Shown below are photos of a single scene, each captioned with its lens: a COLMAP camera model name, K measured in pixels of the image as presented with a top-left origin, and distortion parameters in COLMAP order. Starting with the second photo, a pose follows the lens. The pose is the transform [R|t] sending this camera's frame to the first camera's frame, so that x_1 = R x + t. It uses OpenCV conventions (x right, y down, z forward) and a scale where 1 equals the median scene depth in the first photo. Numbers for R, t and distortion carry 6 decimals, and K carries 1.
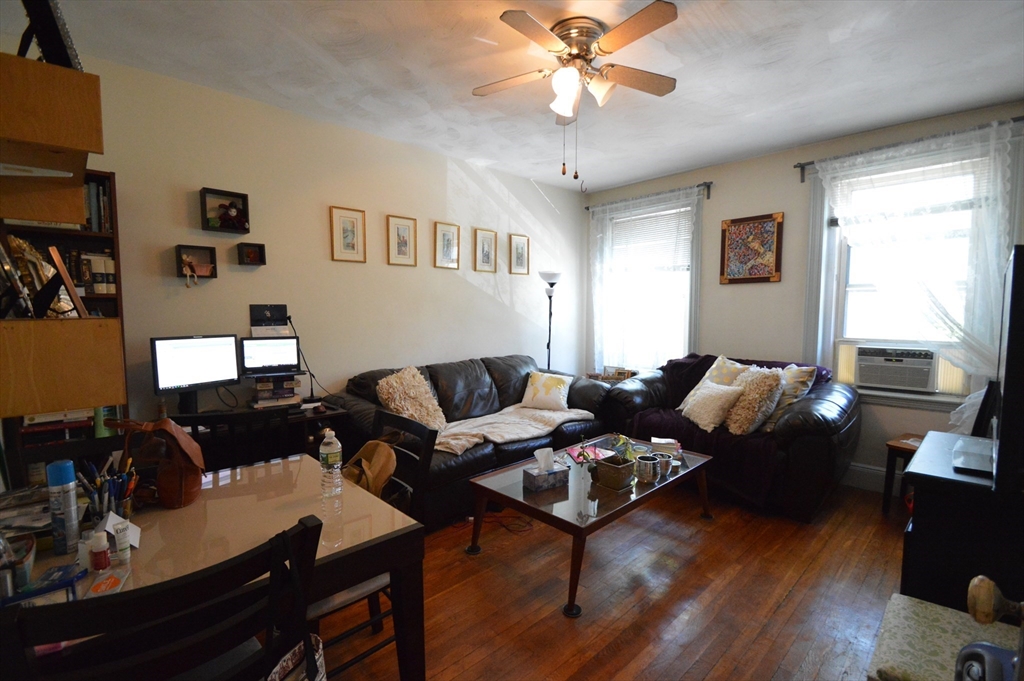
lens RADIAL K [[448.9, 0, 511.4], [0, 448.9, 343.9], [0, 0, 1]] dist [-0.002980, -0.000785]
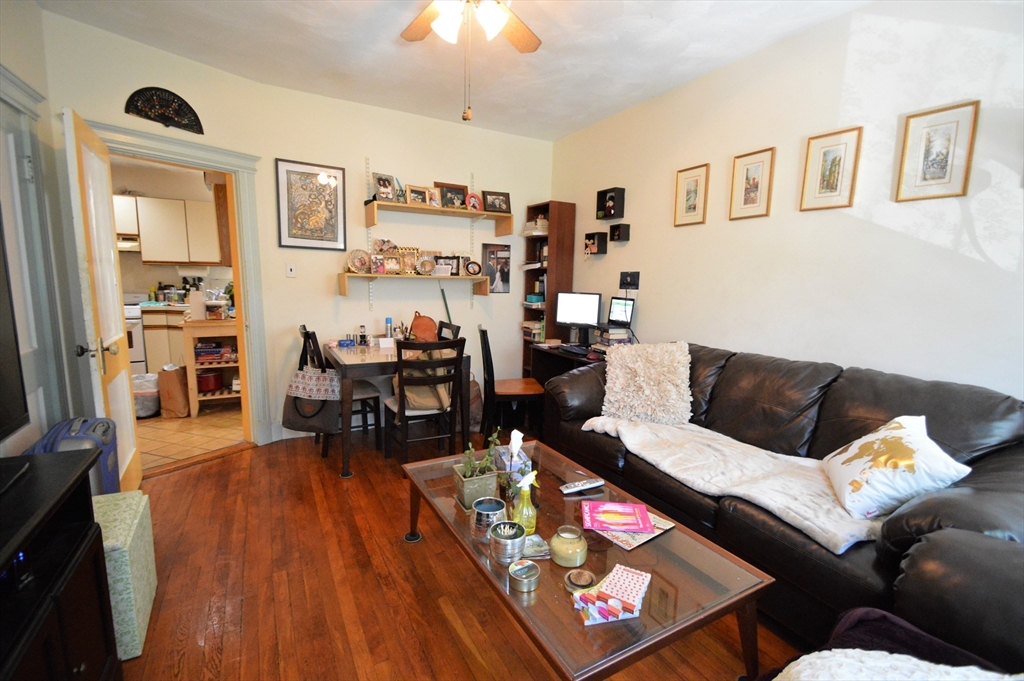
lens RADIAL K [[448.9, 0, 511.7], [0, 448.9, 336.0], [0, 0, 1]] dist [-0.002980, -0.000785]
pose [[-0.236210, 0.126112, -0.963484, 0.649563], [-0.084430, 0.985128, 0.149645, -0.062712], [0.968027, 0.116695, -0.222050, 0.862127]]
